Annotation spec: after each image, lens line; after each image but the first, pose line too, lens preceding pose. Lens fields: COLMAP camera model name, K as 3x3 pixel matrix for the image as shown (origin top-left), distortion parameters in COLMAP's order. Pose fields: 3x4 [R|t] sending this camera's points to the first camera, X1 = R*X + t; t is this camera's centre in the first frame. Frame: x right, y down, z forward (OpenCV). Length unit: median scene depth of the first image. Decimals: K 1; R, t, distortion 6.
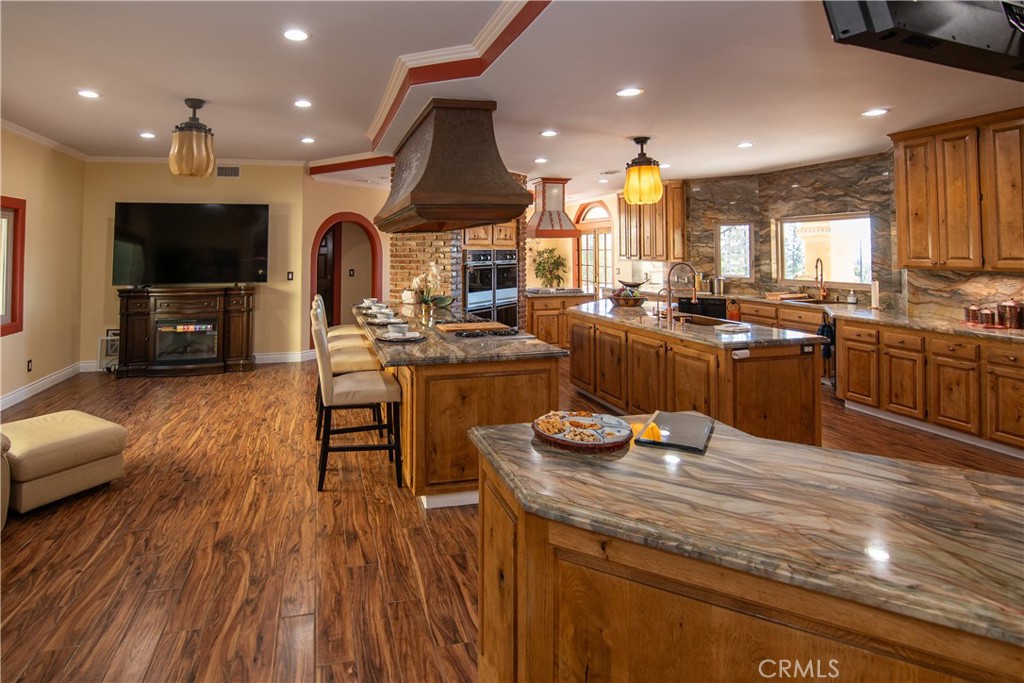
lens RADIAL K [[504.6, 0, 436.1], [0, 504.6, 243.2], [0, 0, 1]] dist [-0.023438, 0.005828]
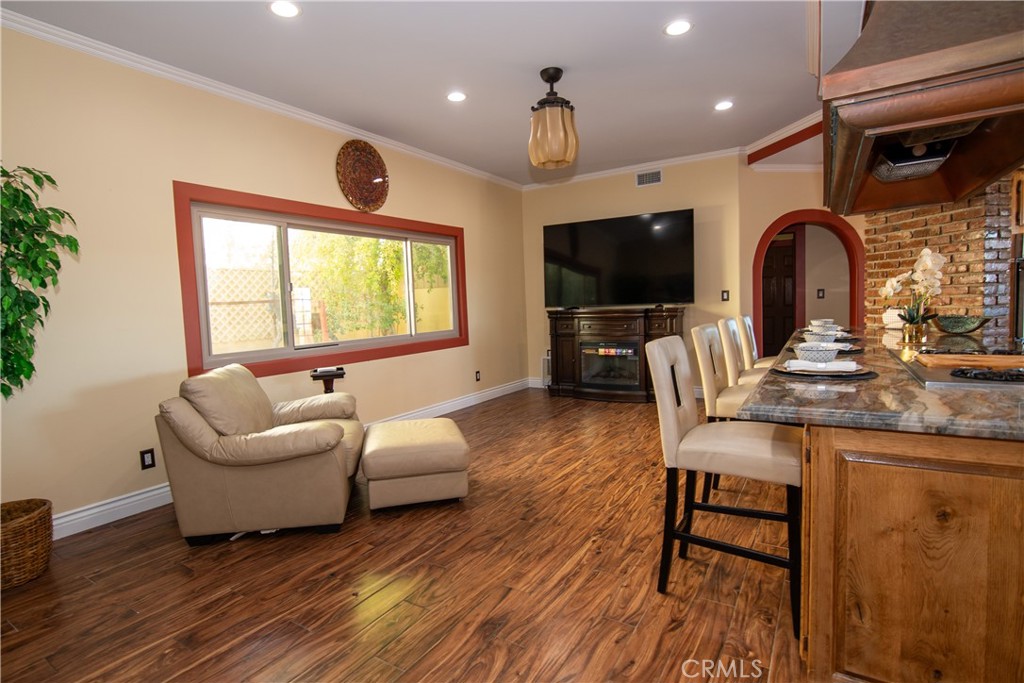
lens RADIAL K [[504.6, 0, 515.6], [0, 504.6, 326.4], [0, 0, 1]] dist [-0.023438, 0.005828]
pose [[0.718194, 0.016466, -0.695648, 0.059572], [0.048770, 0.996070, 0.073928, 0.068744], [0.694131, -0.087022, 0.714569, 0.323252]]
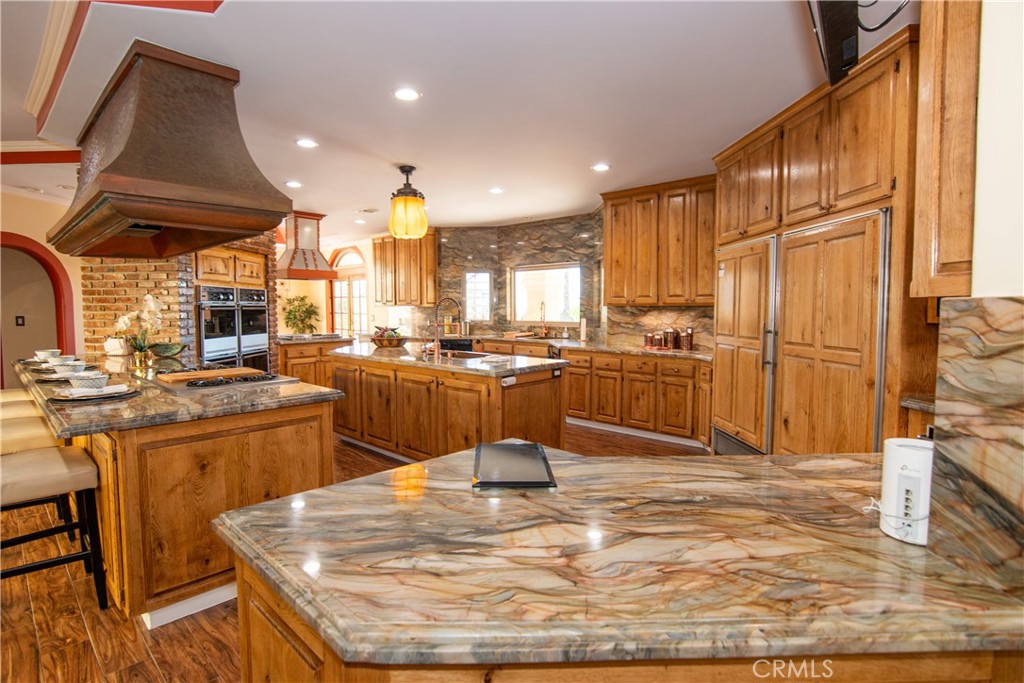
lens RADIAL K [[504.6, 0, 481.2], [0, 504.6, 347.0], [0, 0, 1]] dist [-0.023438, 0.005828]
pose [[0.842361, -0.039764, 0.537444, 0.007440], [-0.015107, 0.995140, 0.097306, 0.038927], [-0.538702, -0.090086, 0.837667, 0.127771]]
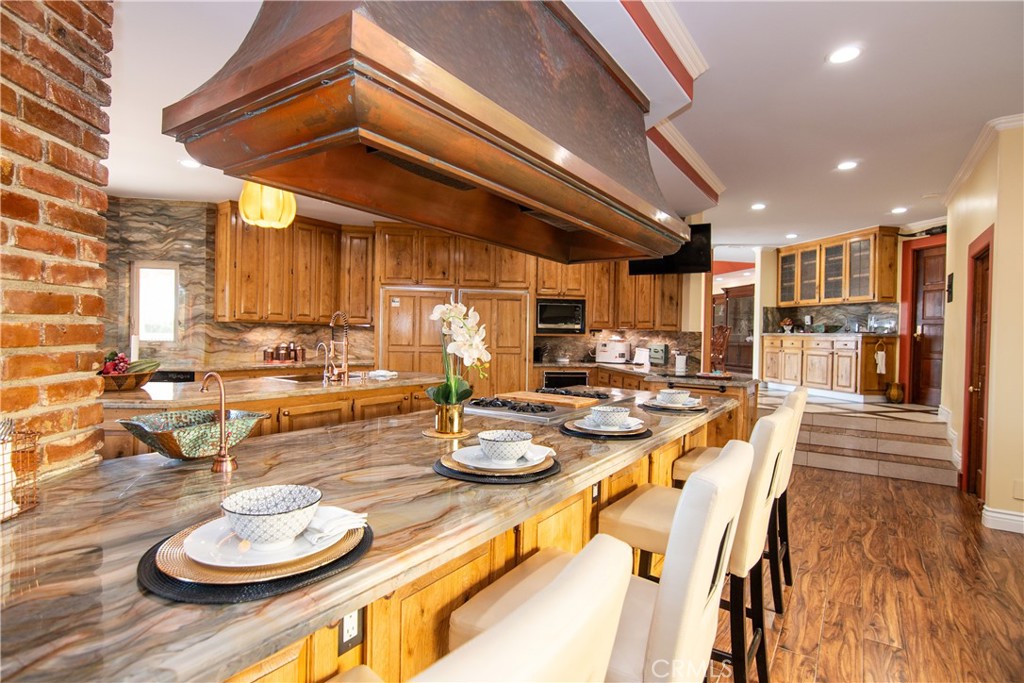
lens RADIAL K [[504.6, 0, 512.5], [0, 504.6, 342.6], [0, 0, 1]] dist [-0.023438, 0.005828]
pose [[-0.674535, -0.023808, 0.737859, -0.387808], [-0.034496, 0.999405, 0.000712, 0.083216], [-0.737436, -0.024973, -0.674955, 1.418996]]
